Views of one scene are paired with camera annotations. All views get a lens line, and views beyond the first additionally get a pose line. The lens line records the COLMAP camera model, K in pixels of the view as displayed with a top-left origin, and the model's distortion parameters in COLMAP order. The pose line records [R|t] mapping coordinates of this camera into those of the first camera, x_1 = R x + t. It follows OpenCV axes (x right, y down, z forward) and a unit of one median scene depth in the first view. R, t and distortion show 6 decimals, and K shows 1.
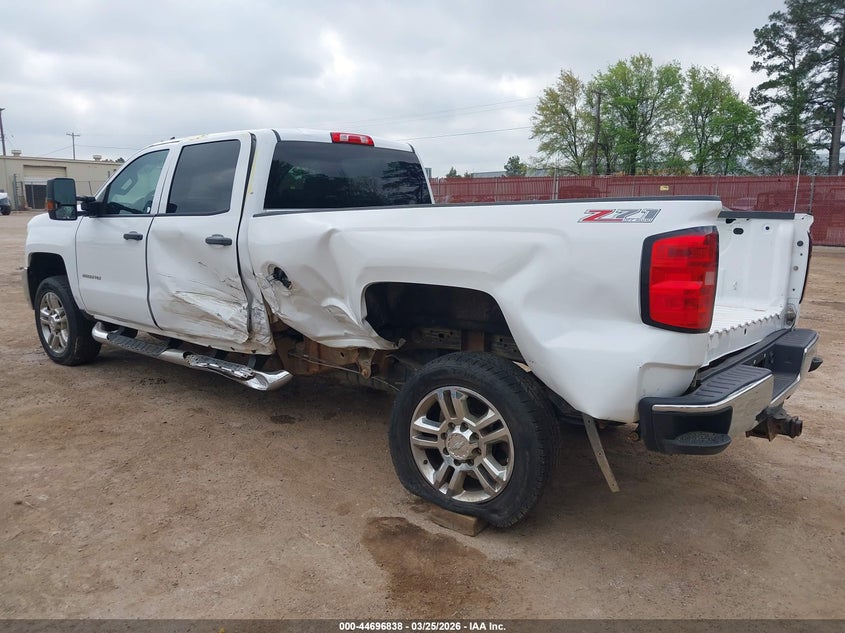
lens RADIAL K [[715.4, 0, 422.5], [0, 715.4, 316.5], [0, 0, 1]] dist [0.011659, 0.008127]
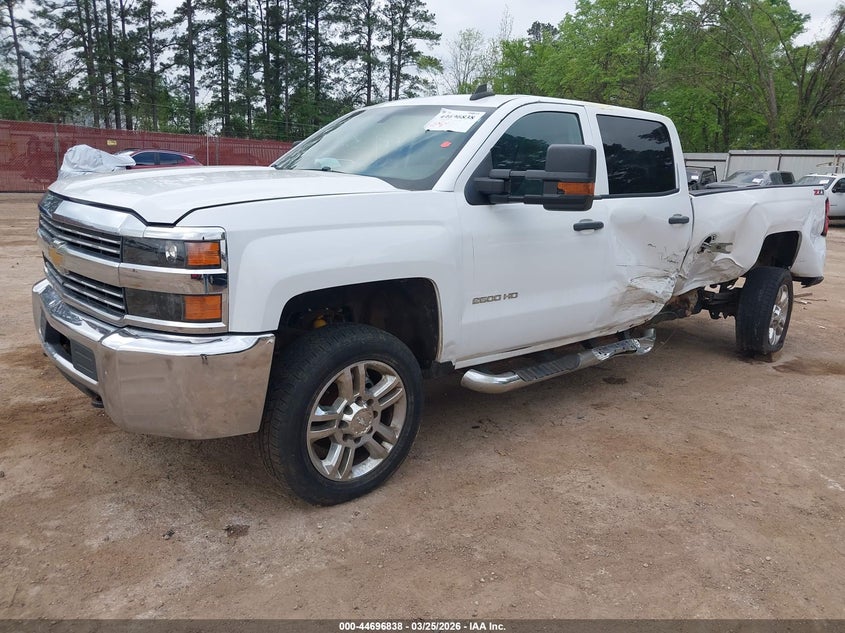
lens RADIAL K [[715.4, 0, 422.5], [0, 715.4, 316.5], [0, 0, 1]] dist [0.011659, 0.008127]
pose [[0.080594, -0.202351, 0.975991, -1.326659], [0.113728, 0.974649, 0.192681, -0.205276], [-0.990238, 0.095469, 0.101564, 1.226063]]
